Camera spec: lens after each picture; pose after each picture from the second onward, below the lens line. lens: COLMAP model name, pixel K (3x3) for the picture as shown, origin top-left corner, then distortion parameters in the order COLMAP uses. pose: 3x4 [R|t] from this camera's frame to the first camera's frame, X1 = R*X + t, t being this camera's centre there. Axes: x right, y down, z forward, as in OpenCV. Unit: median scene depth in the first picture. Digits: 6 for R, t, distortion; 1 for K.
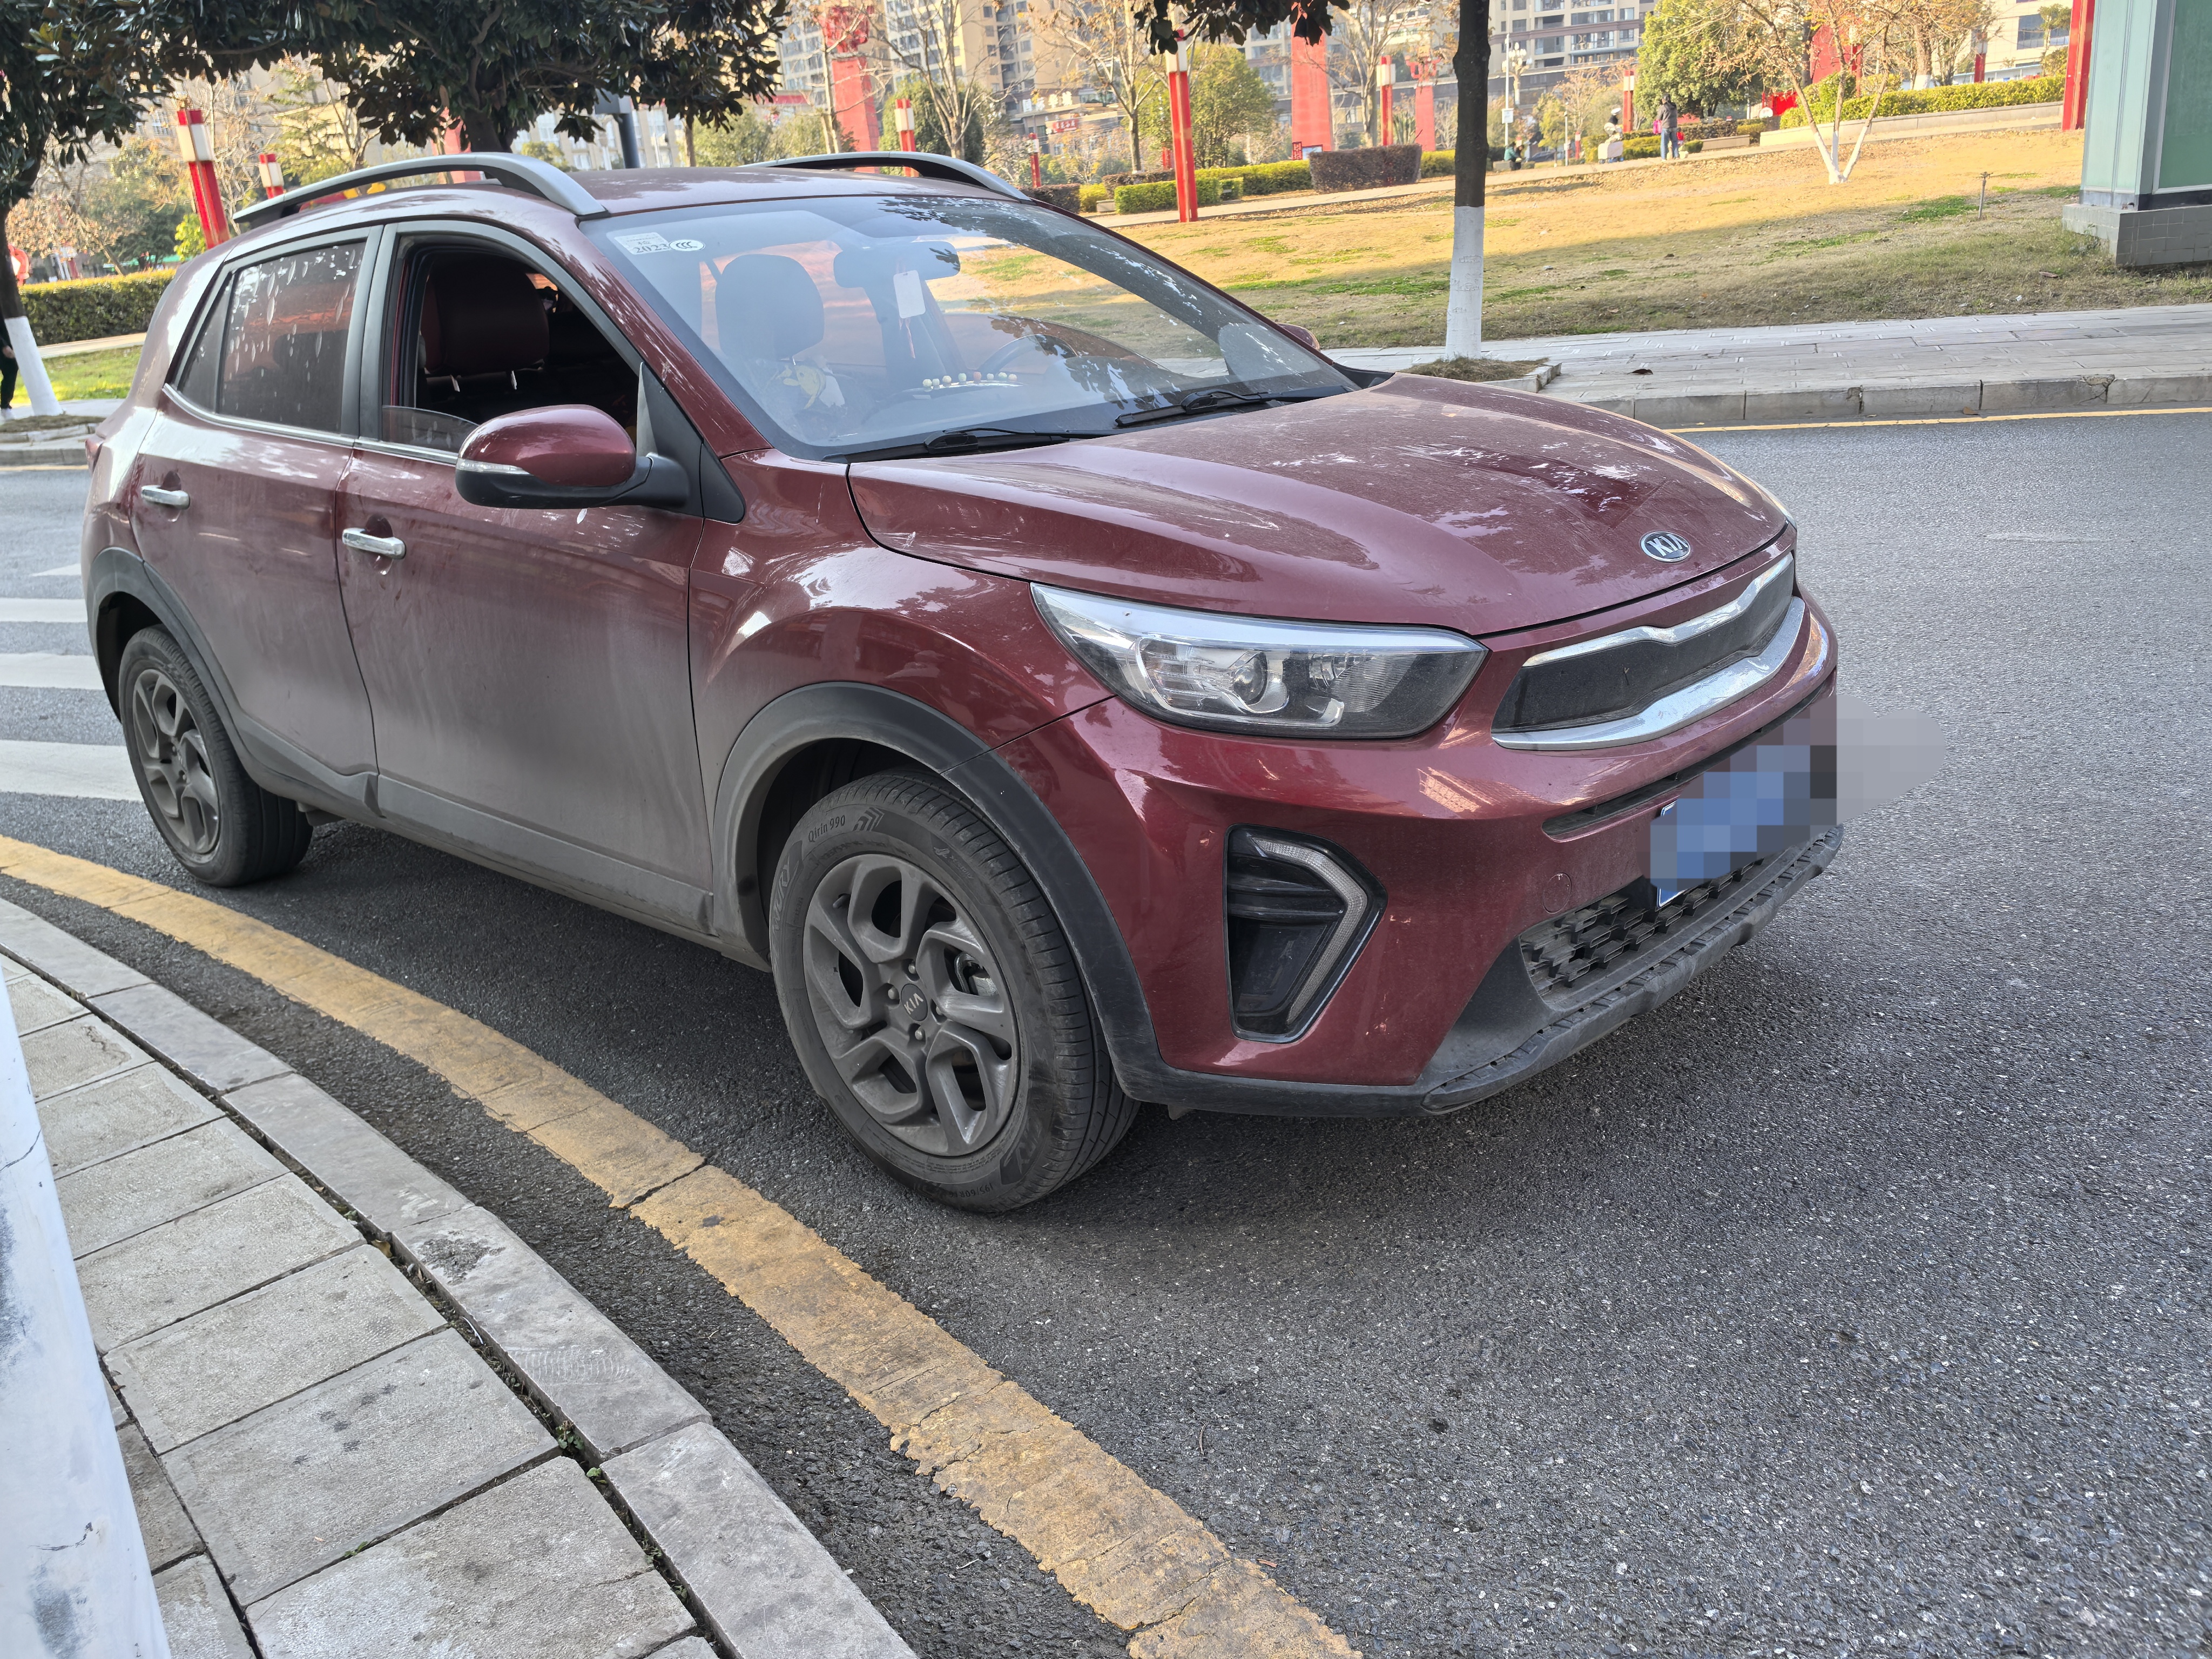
lens RADIAL K [[1780.6, 0, 1111.3], [0, 1780.6, 861.2], [0, 0, 1]] dist [0.085410, -0.115504]
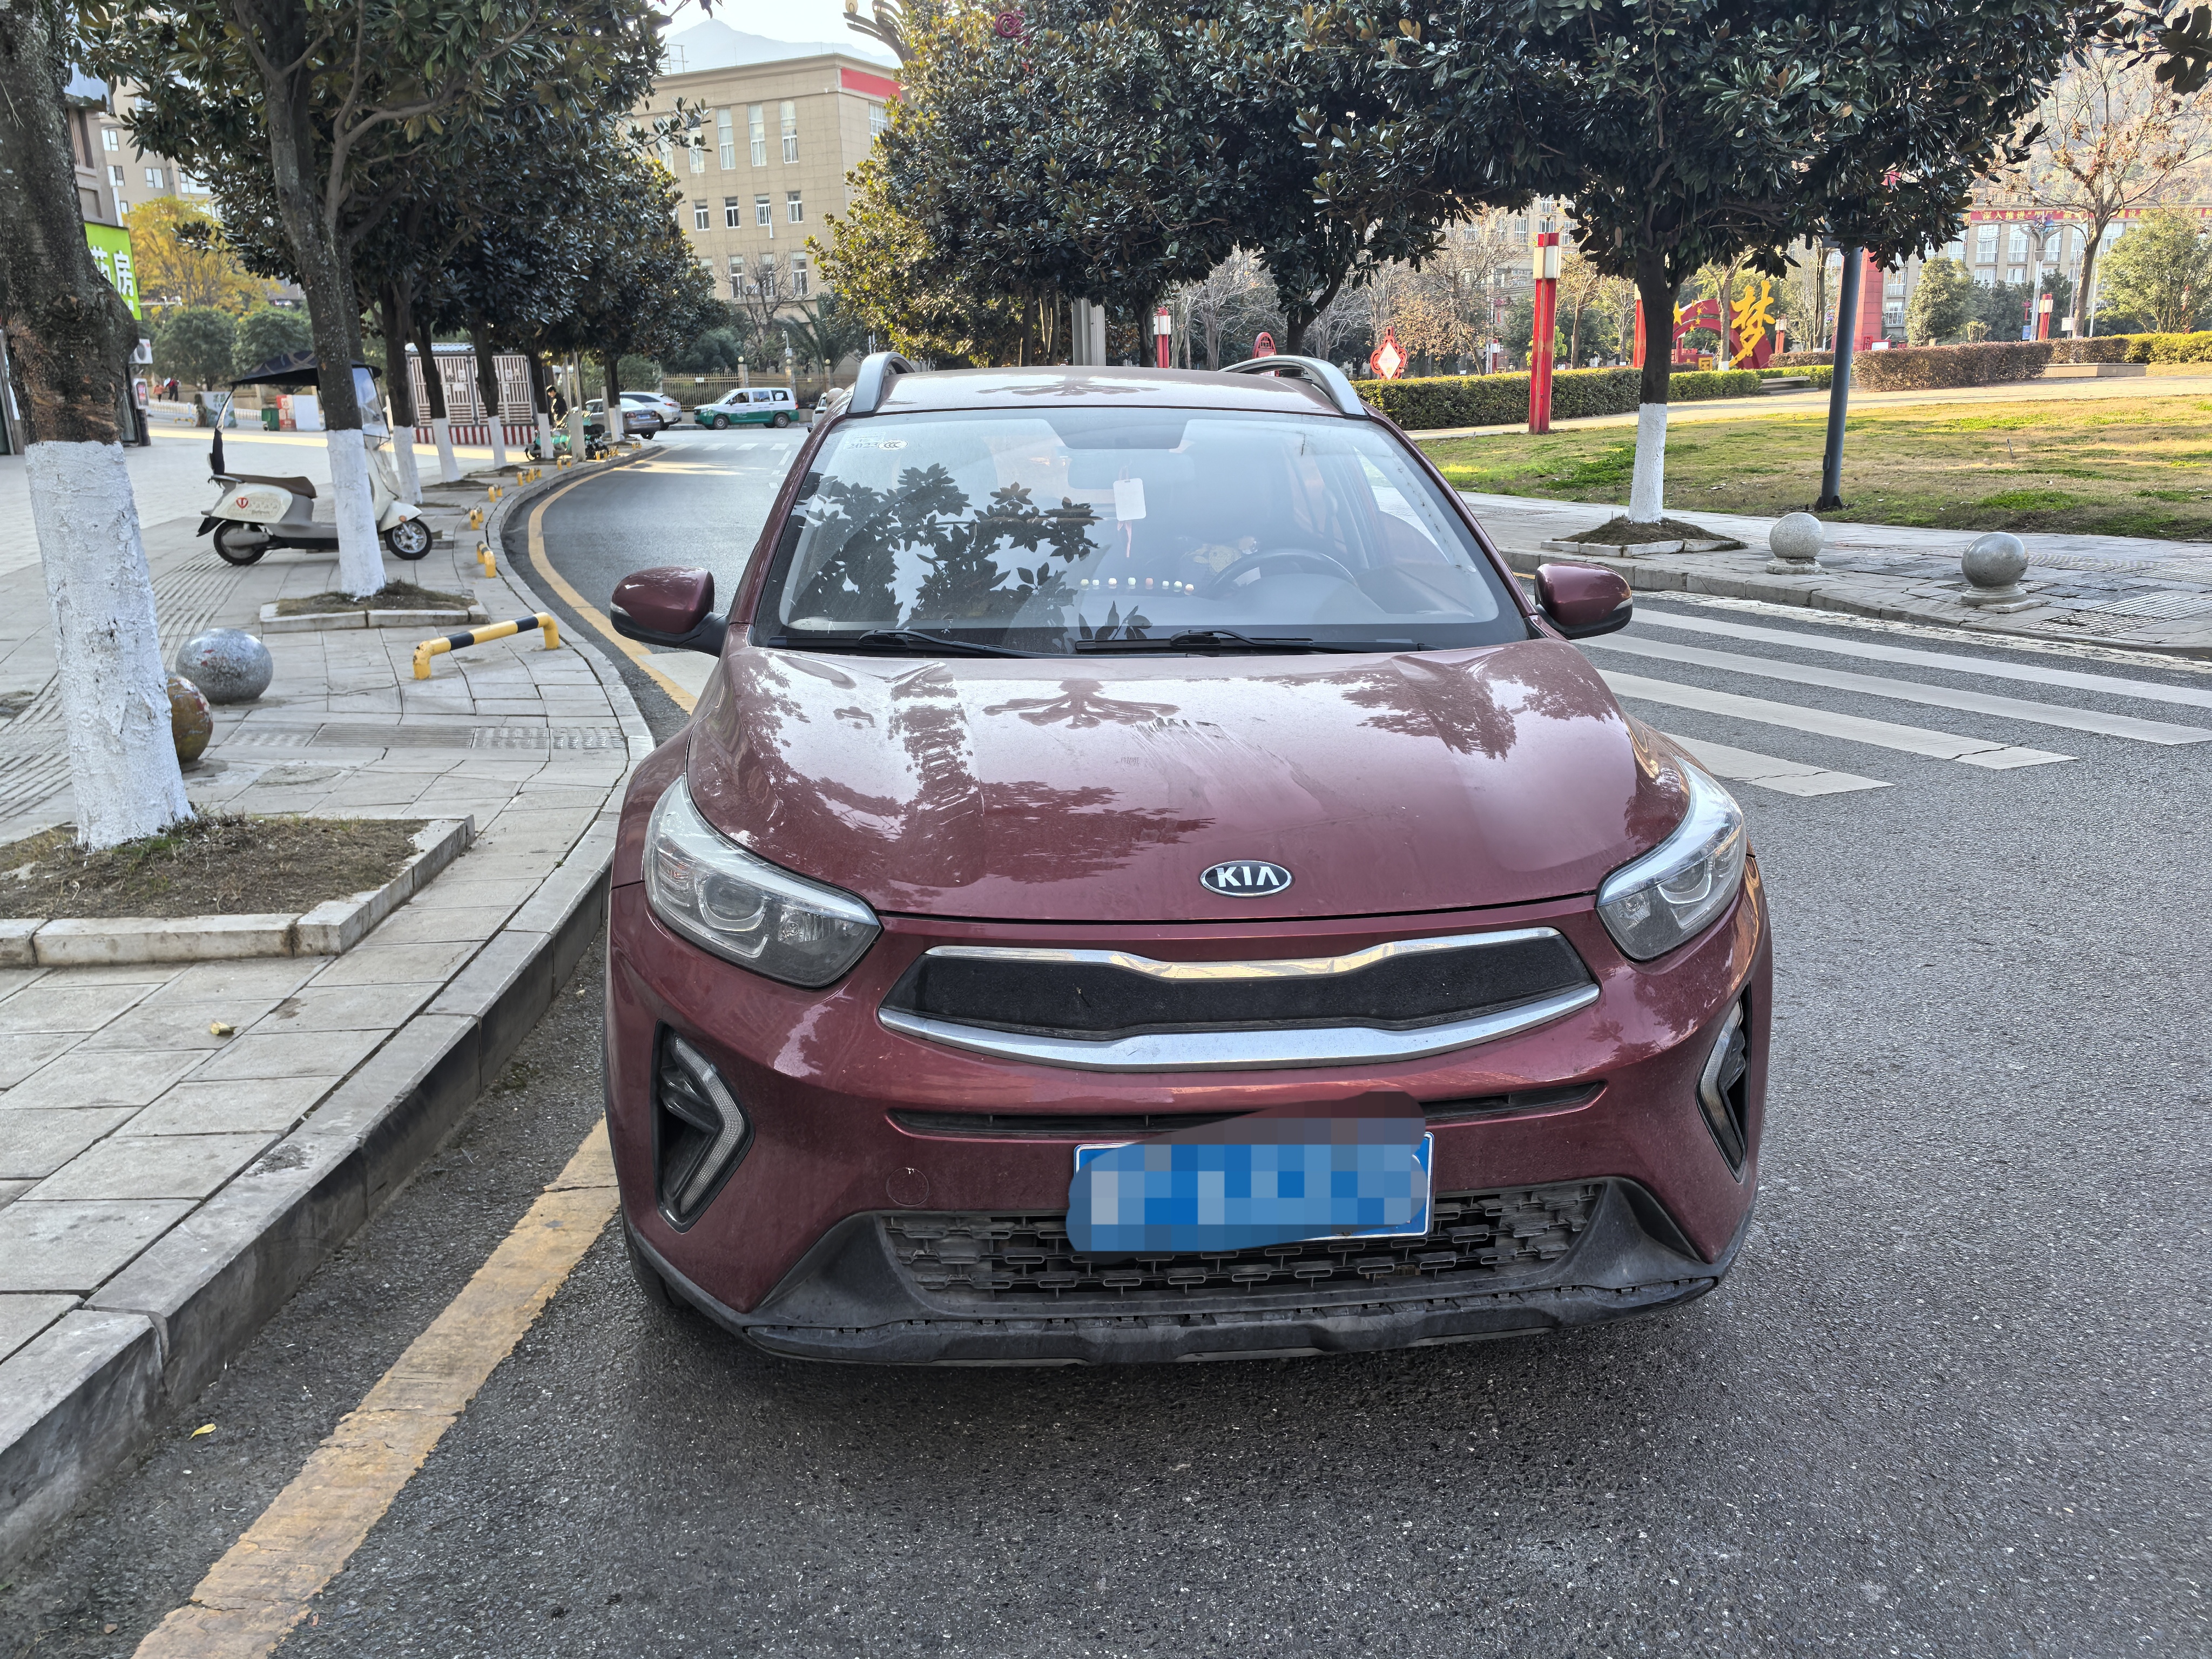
lens RADIAL K [[1780.6, 0, 1111.3], [0, 1780.6, 861.2], [0, 0, 1]] dist [0.085410, -0.115504]
pose [[0.735809, 0.230043, -0.636919, 0.928336], [-0.261899, 0.964016, 0.045622, -0.231464], [0.624495, 0.133239, 0.769580, 0.296583]]
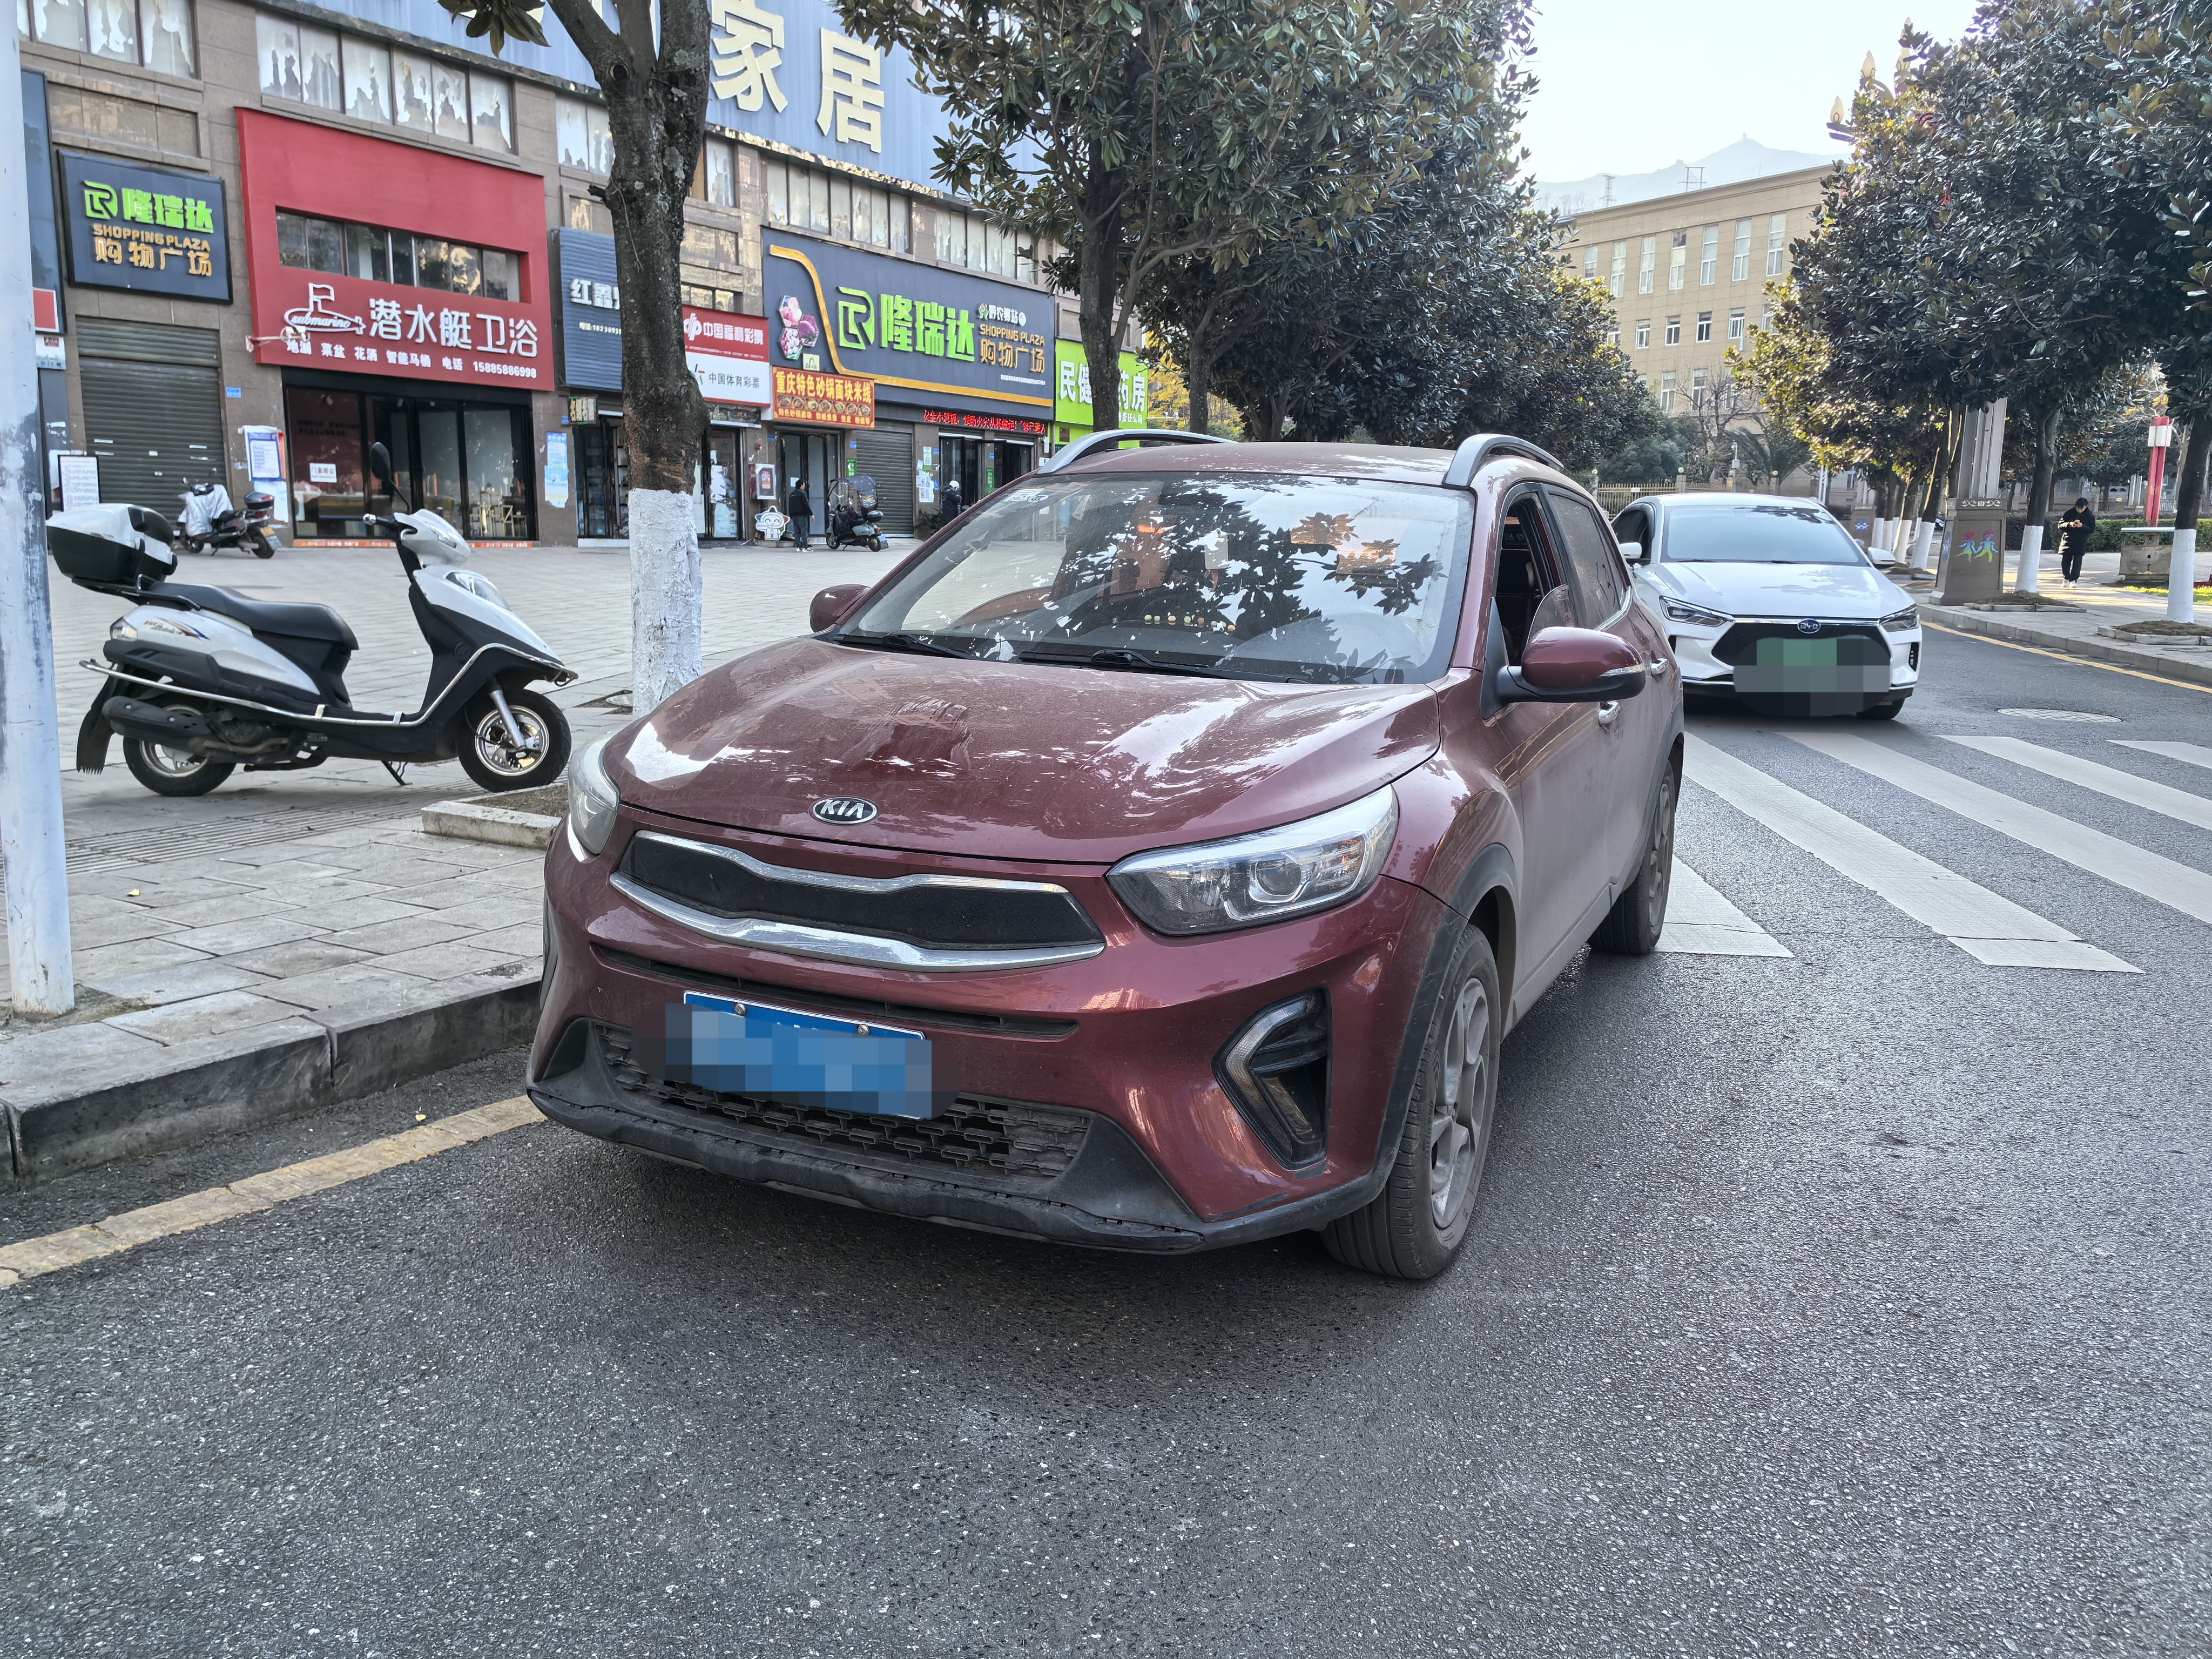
lens RADIAL K [[1780.6, 0, 1111.3], [0, 1780.6, 861.2], [0, 0, 1]] dist [0.085410, -0.115504]
pose [[0.268800, 0.260765, -0.927226, 1.596139], [-0.353273, 0.922260, 0.156956, -0.432998], [0.896072, 0.285375, 0.340025, 0.878757]]
